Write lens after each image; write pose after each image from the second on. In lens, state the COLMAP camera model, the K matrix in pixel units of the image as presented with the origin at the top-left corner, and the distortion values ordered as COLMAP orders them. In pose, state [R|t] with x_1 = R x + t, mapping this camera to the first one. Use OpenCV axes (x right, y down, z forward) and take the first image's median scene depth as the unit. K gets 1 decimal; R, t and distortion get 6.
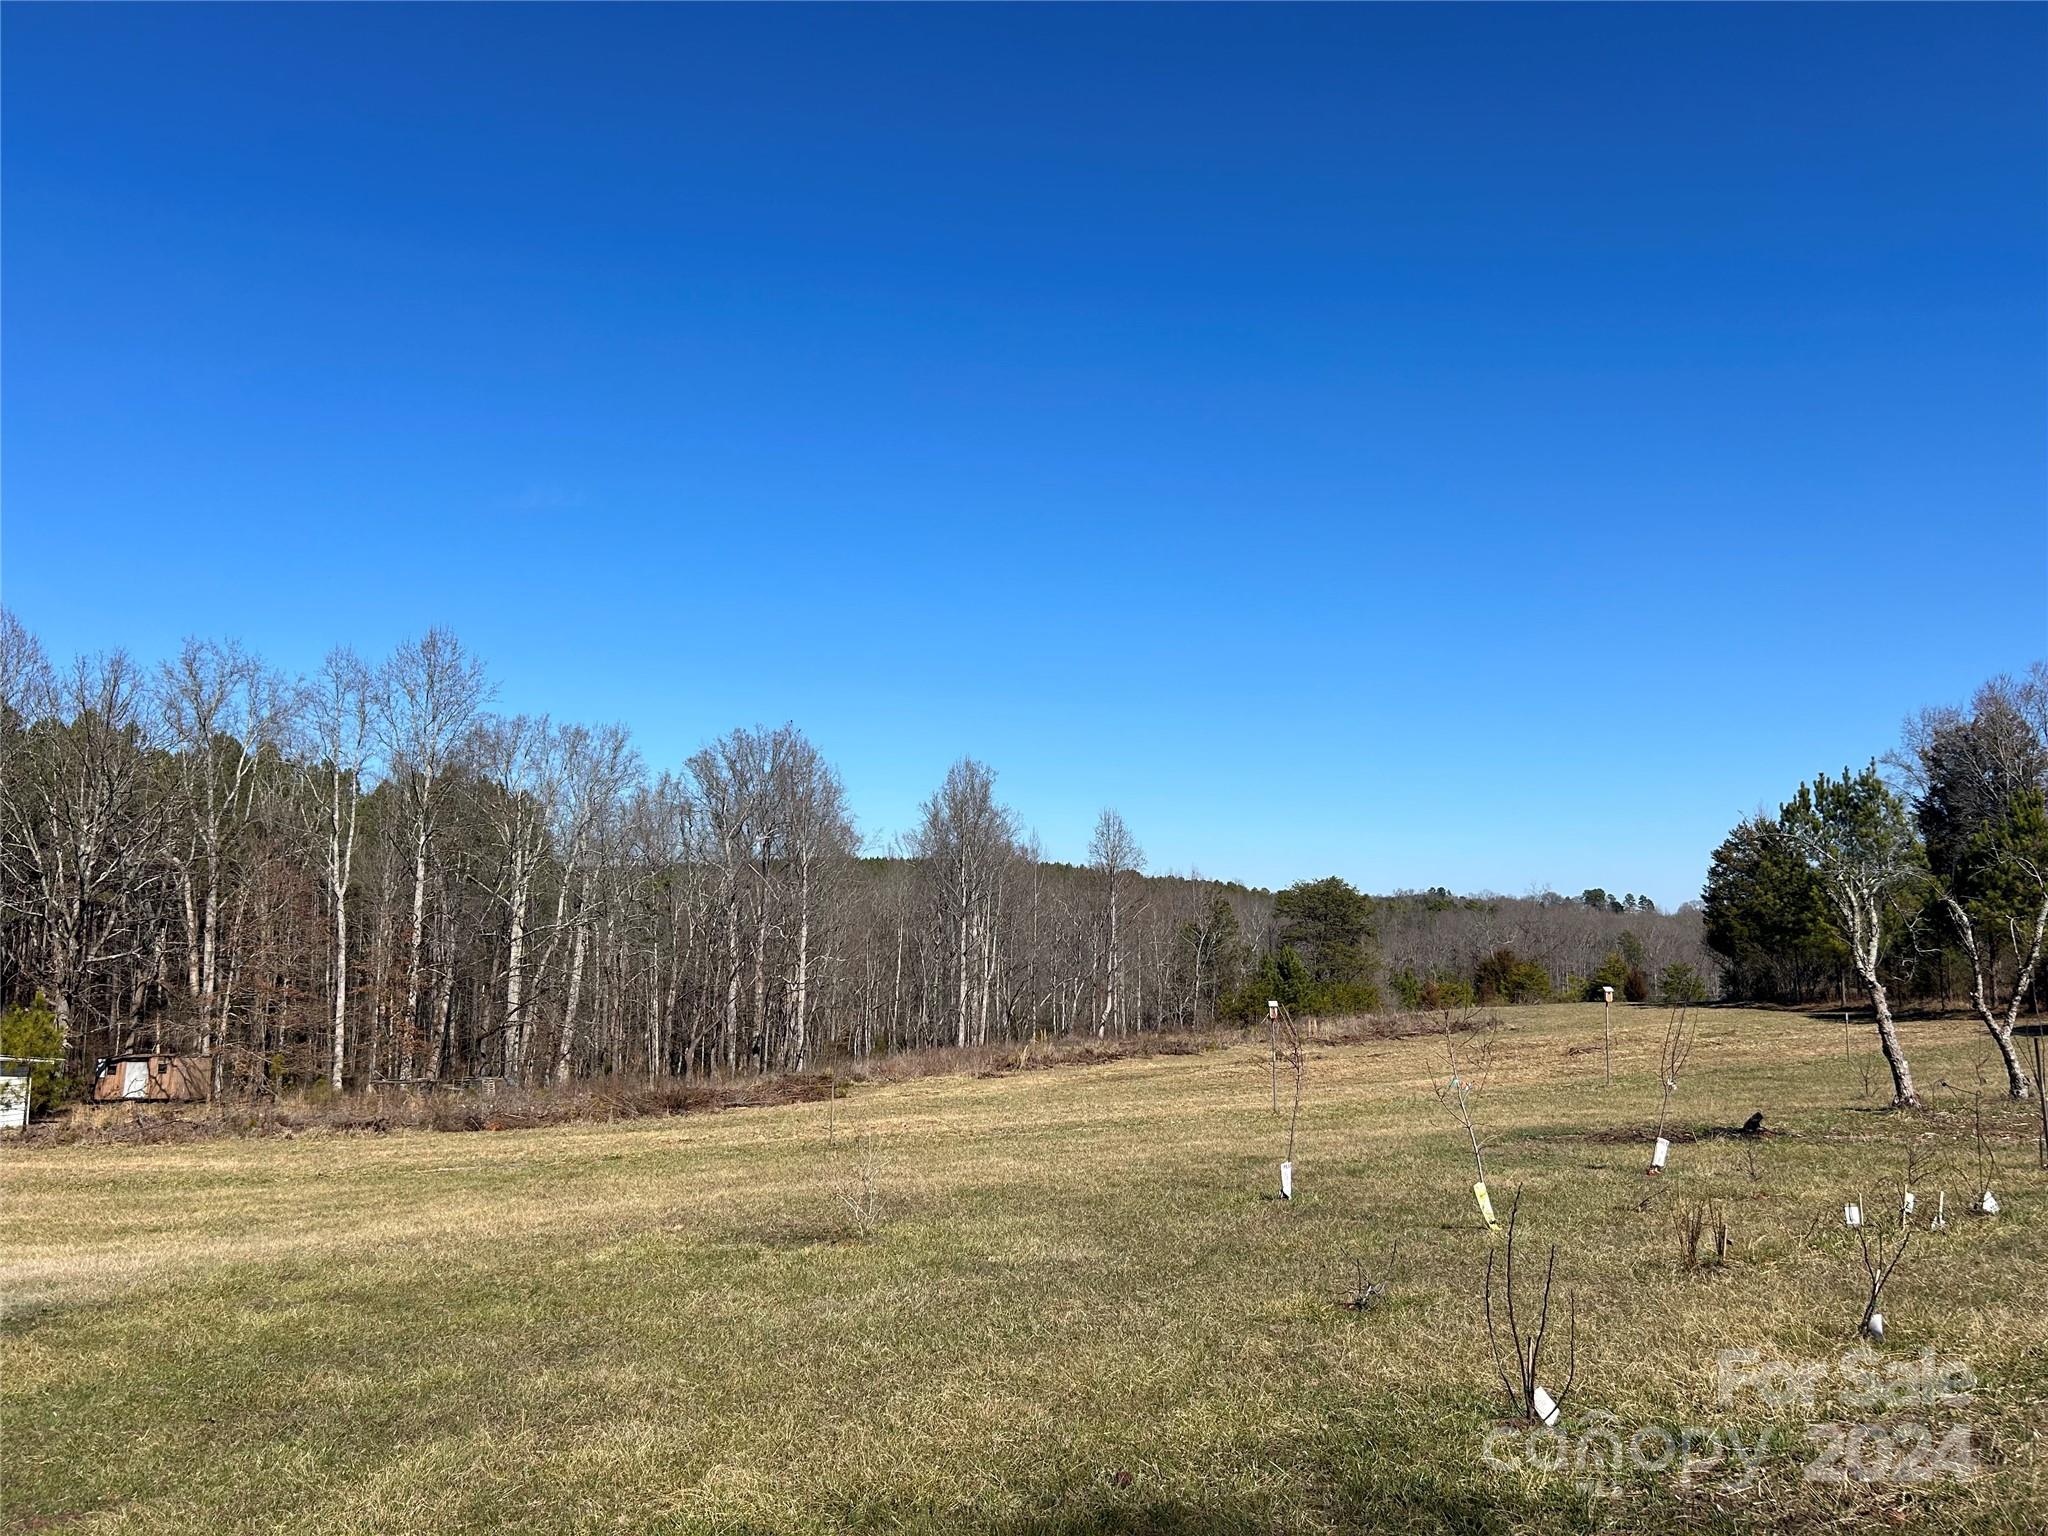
lens RADIAL K [[1545.3, 0, 1028.3], [0, 1545.3, 766.7], [0, 0, 1]] dist [0.097641, -0.129050]
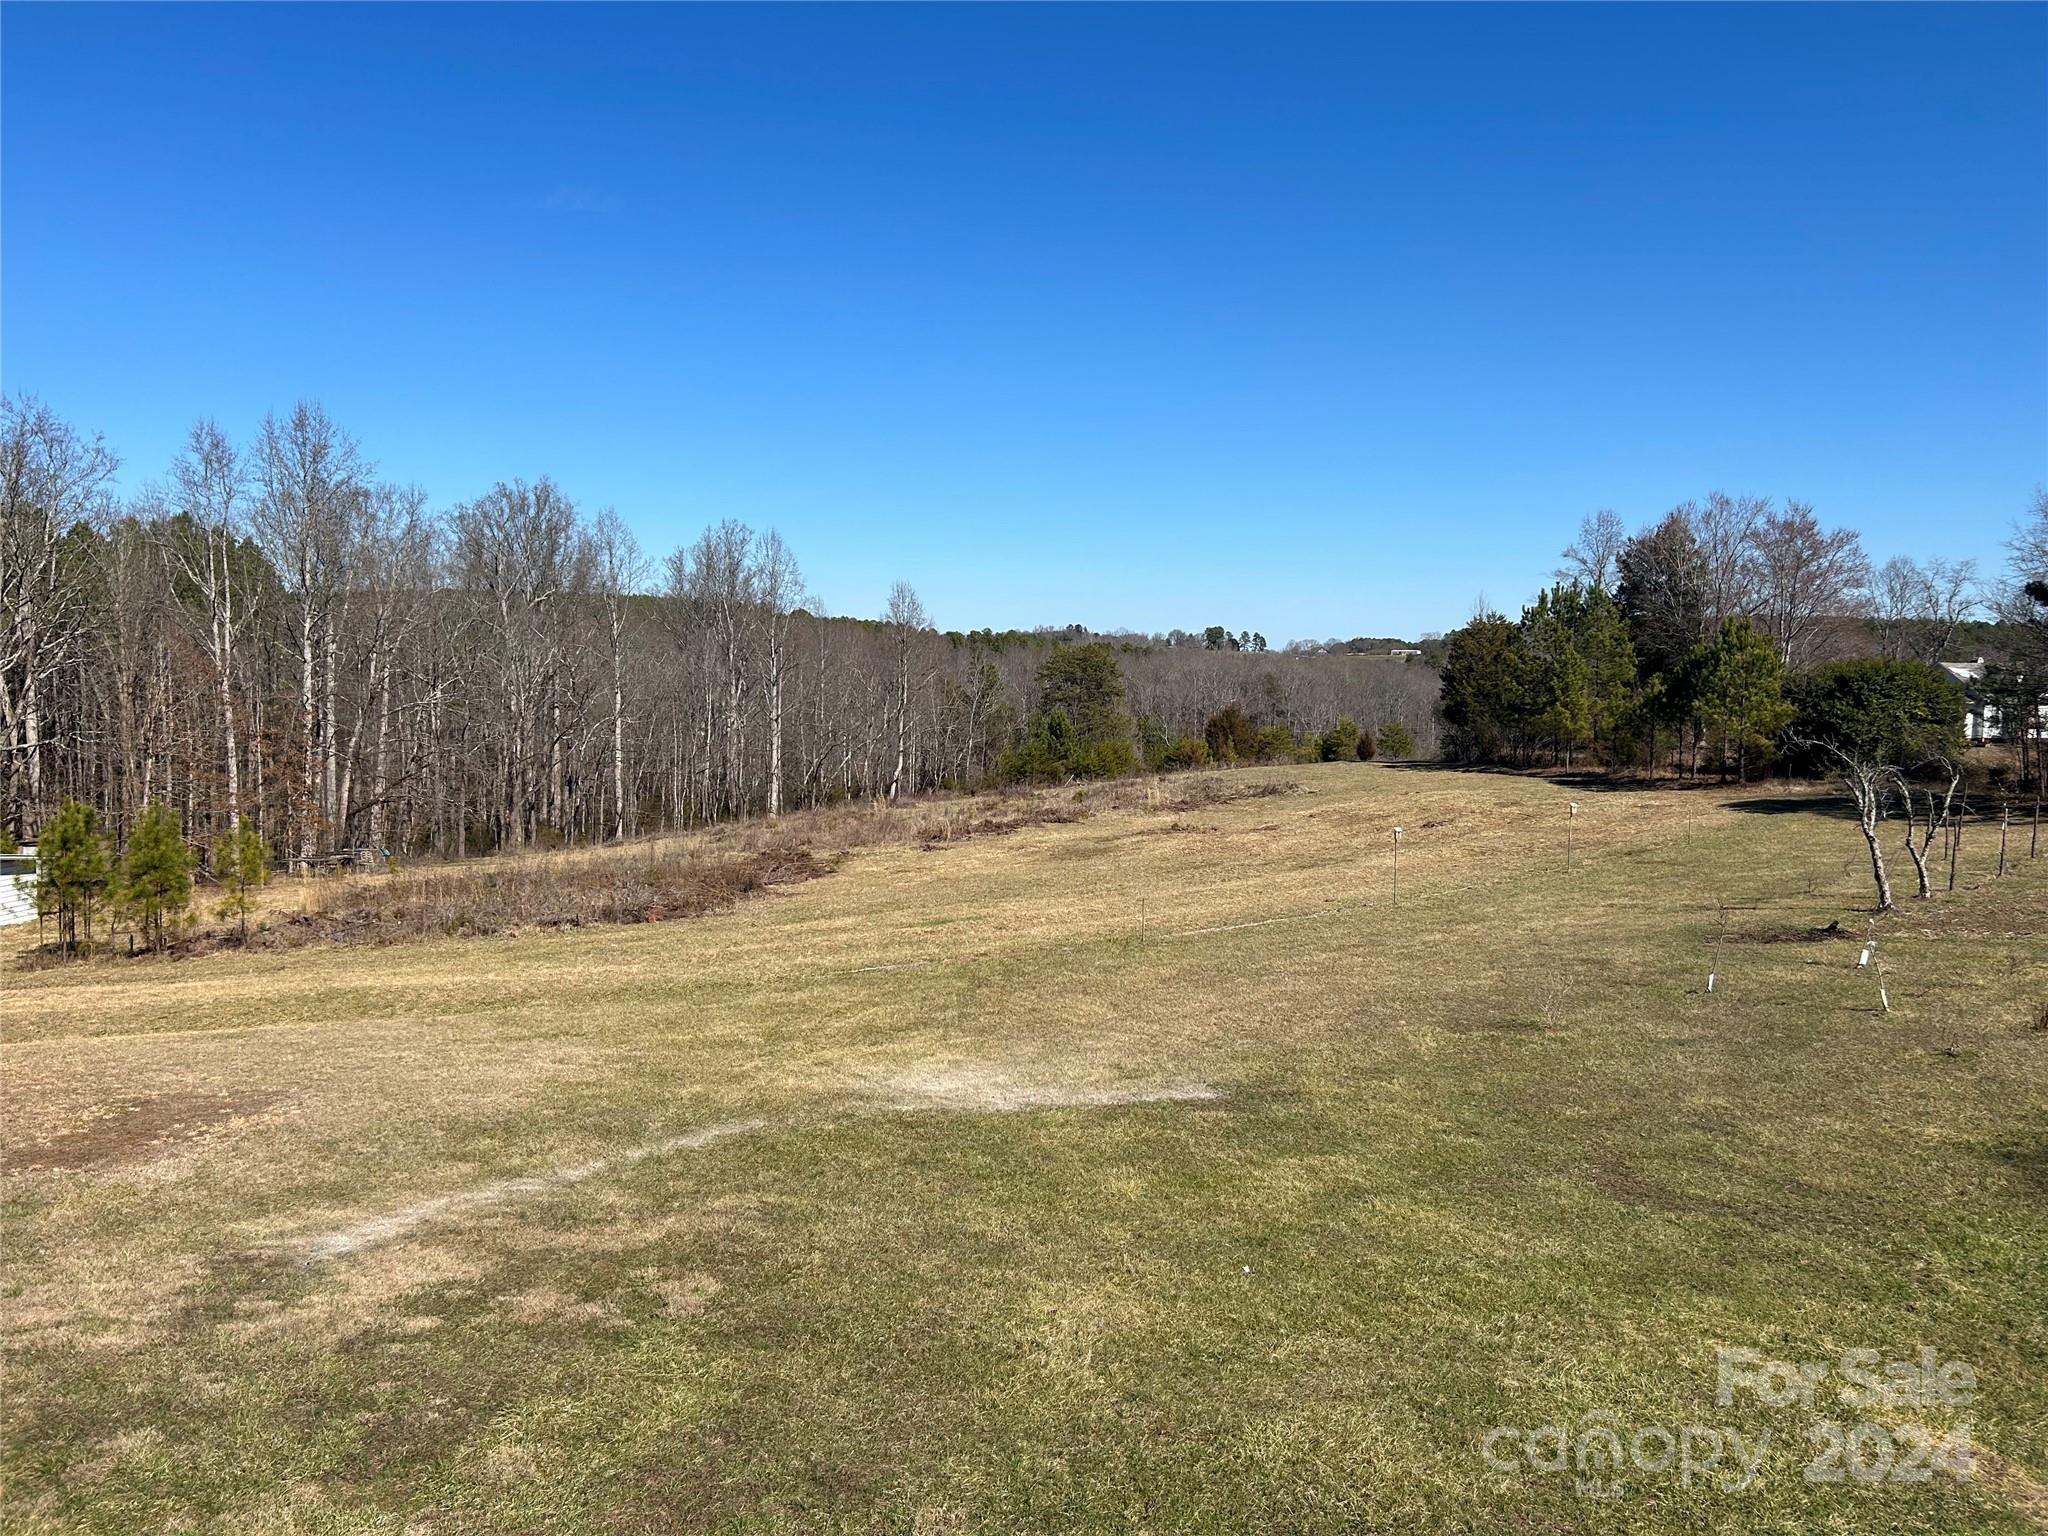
lens RADIAL K [[1545.3, 0, 1028.3], [0, 1545.3, 766.7], [0, 0, 1]] dist [0.097641, -0.129050]
pose [[0.971698, -0.011310, 0.235956, -0.114793], [-0.029780, 0.985020, 0.169851, -0.030234], [-0.234342, -0.172070, 0.956805, -0.054986]]
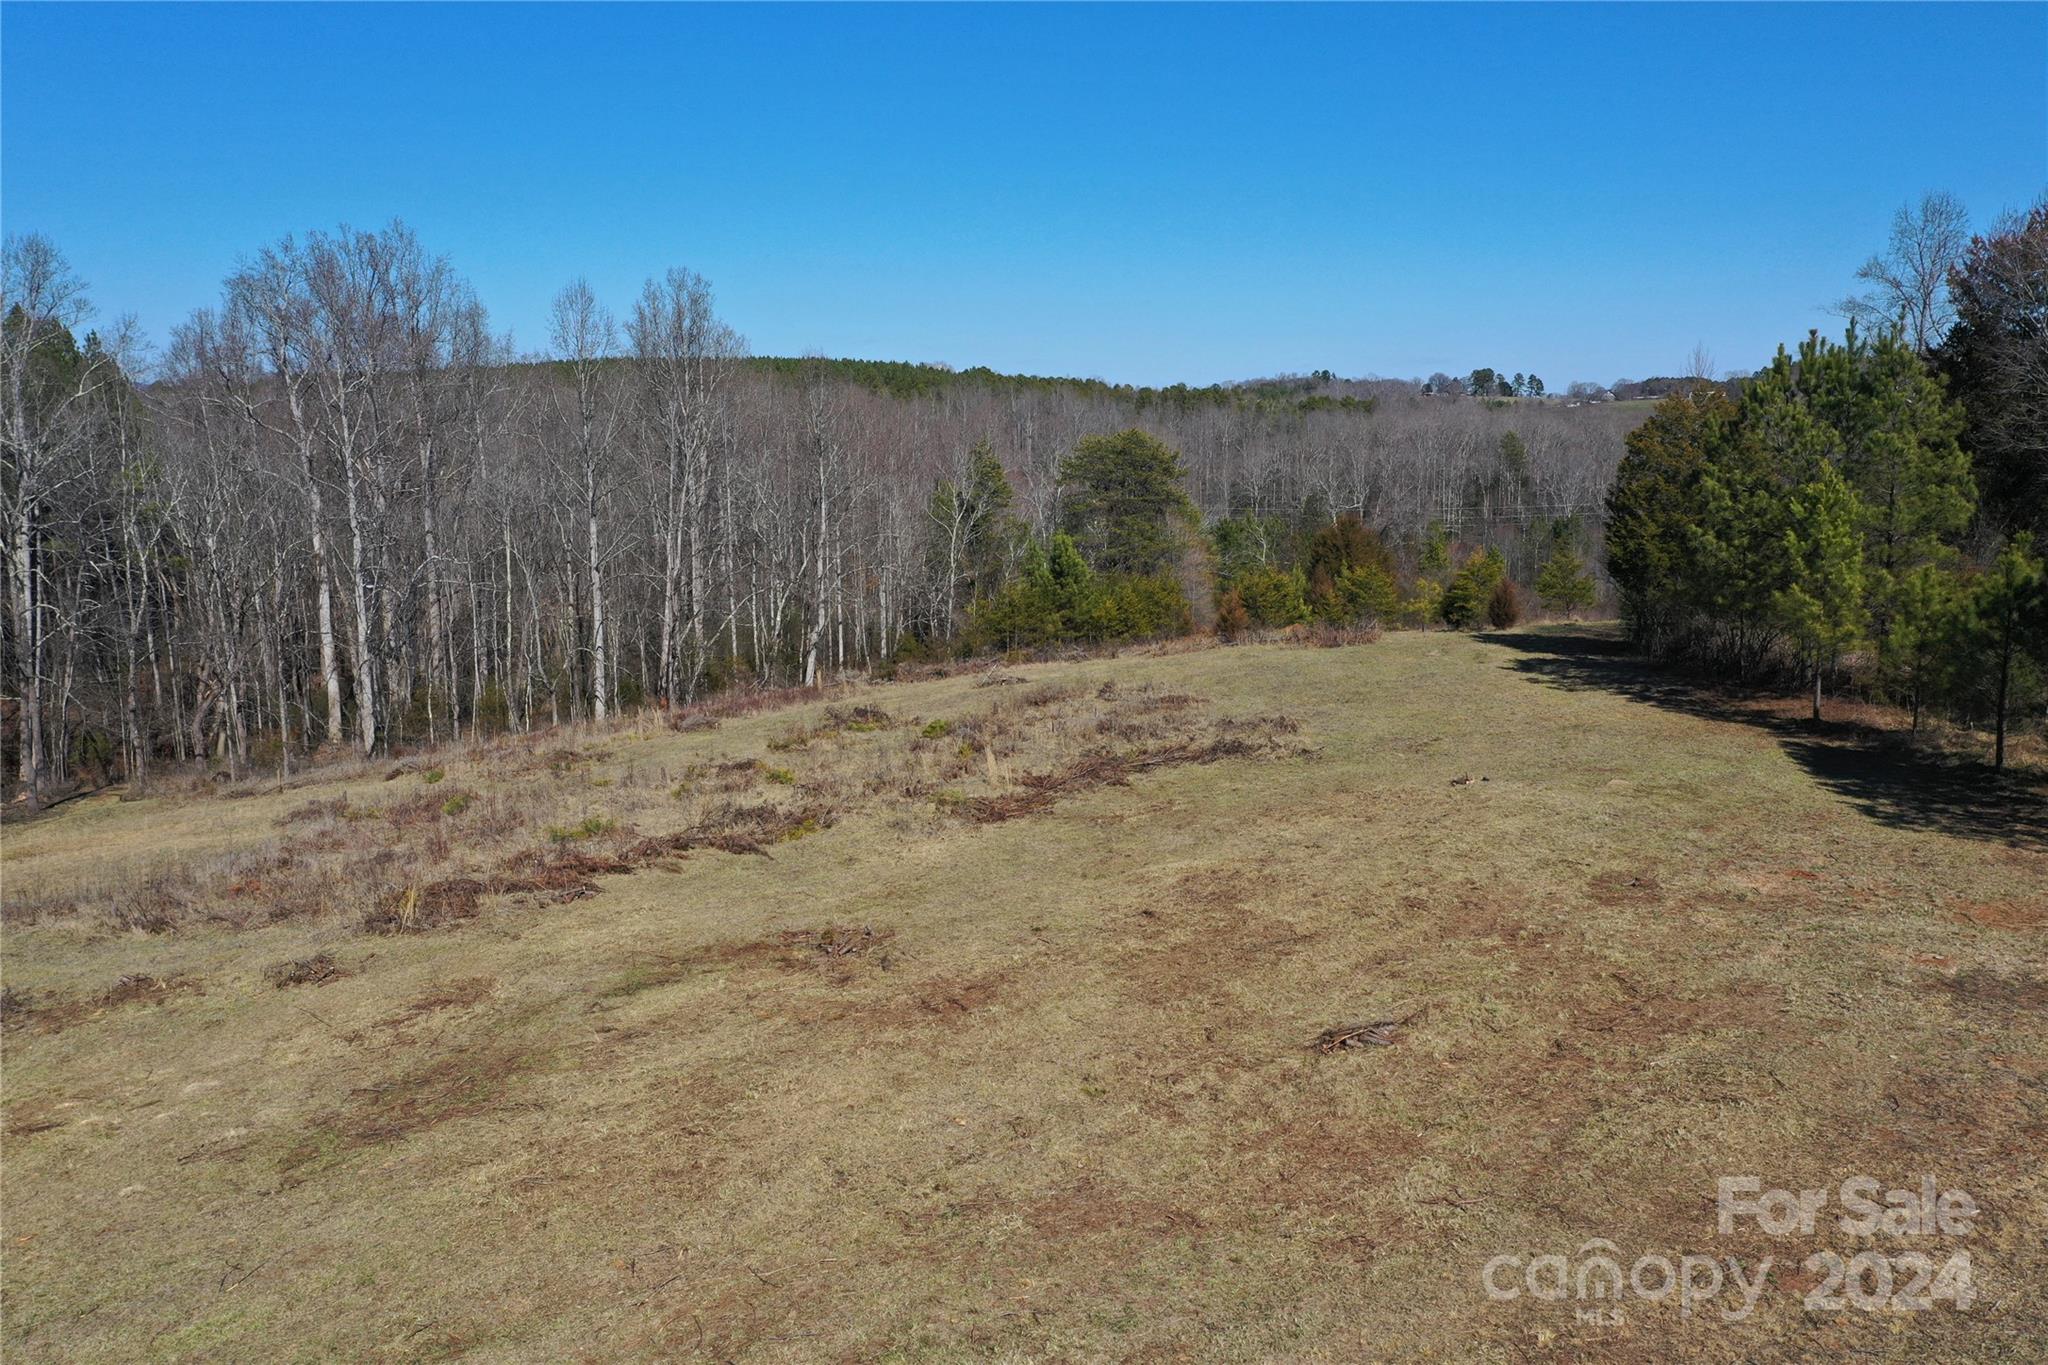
lens RADIAL K [[1611.9, 0, 1015.4], [0, 1611.9, 646.7], [0, 0, 1]] dist [0.013868, 0.008027]
pose [[0.997579, -0.029104, 0.063159, 0.094657], [0.012667, 0.969064, 0.246485, -0.022586], [-0.068379, -0.245088, 0.967086, 0.239010]]
